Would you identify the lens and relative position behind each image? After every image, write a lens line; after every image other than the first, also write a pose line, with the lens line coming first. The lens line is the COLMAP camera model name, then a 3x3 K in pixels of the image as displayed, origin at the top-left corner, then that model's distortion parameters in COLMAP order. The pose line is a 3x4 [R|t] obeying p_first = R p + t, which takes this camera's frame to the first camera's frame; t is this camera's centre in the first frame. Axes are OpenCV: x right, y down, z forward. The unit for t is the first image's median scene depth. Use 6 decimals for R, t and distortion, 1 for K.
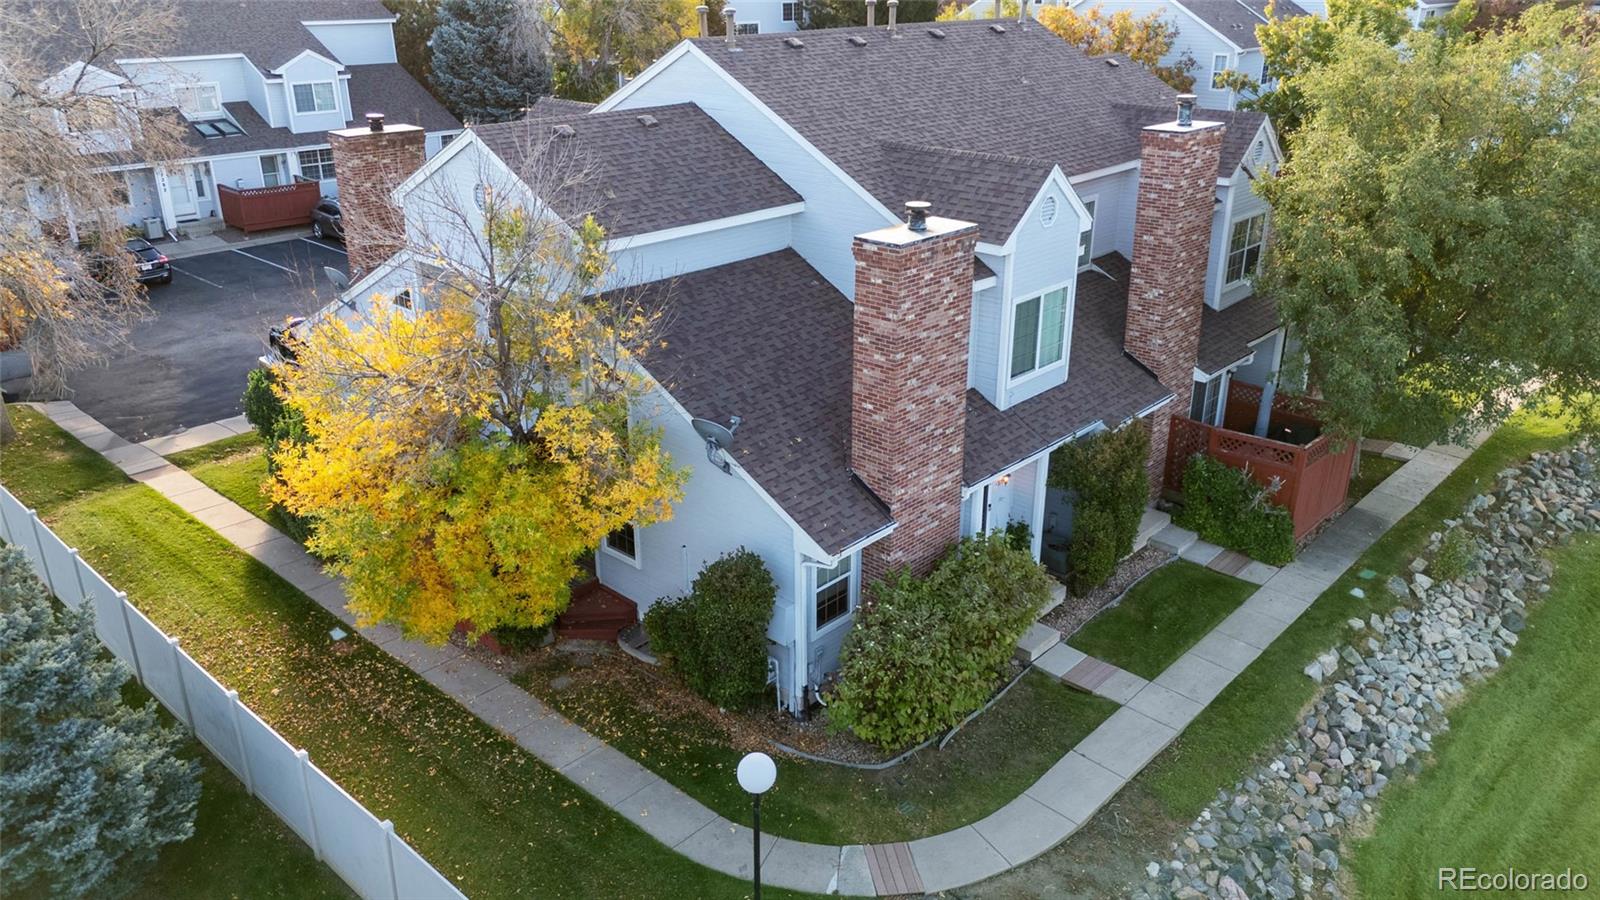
lens RADIAL K [[1175.5, 0, 805.8], [0, 1175.5, 443.1], [0, 0, 1]] dist [0.031969, -0.027410]
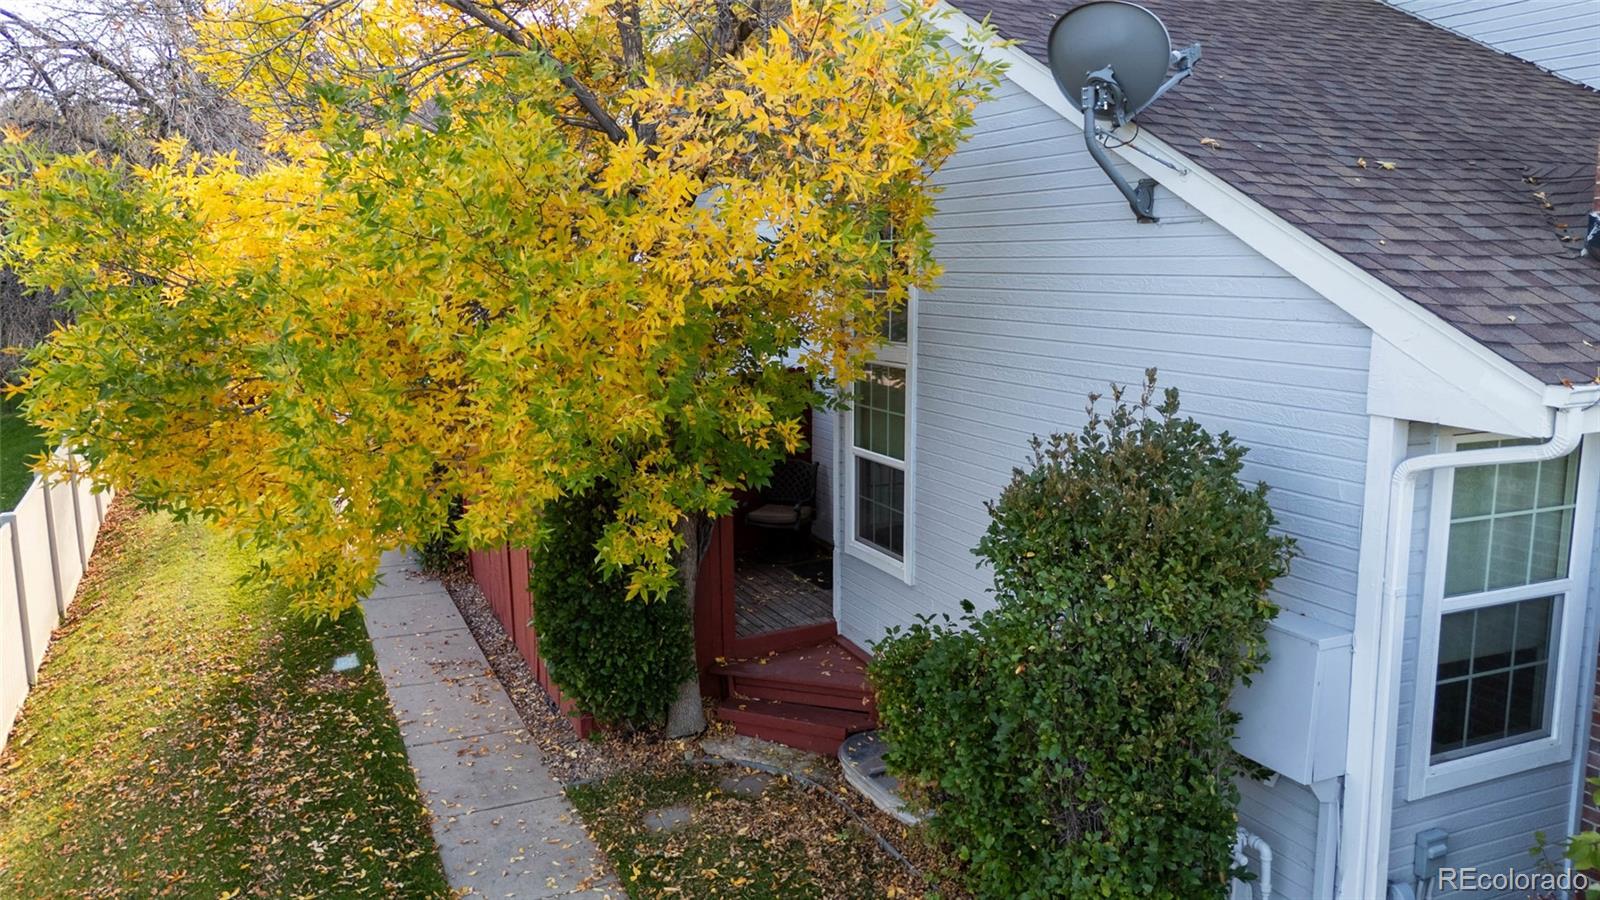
lens RADIAL K [[1175.5, 0, 793.3], [0, 1175.5, 461.7], [0, 0, 1]] dist [0.031969, -0.027410]
pose [[0.917293, 0.063795, -0.393069, -0.022288], [-0.146195, 0.972107, -0.183397, 0.157980], [0.370405, 0.225694, 0.901034, 0.652233]]
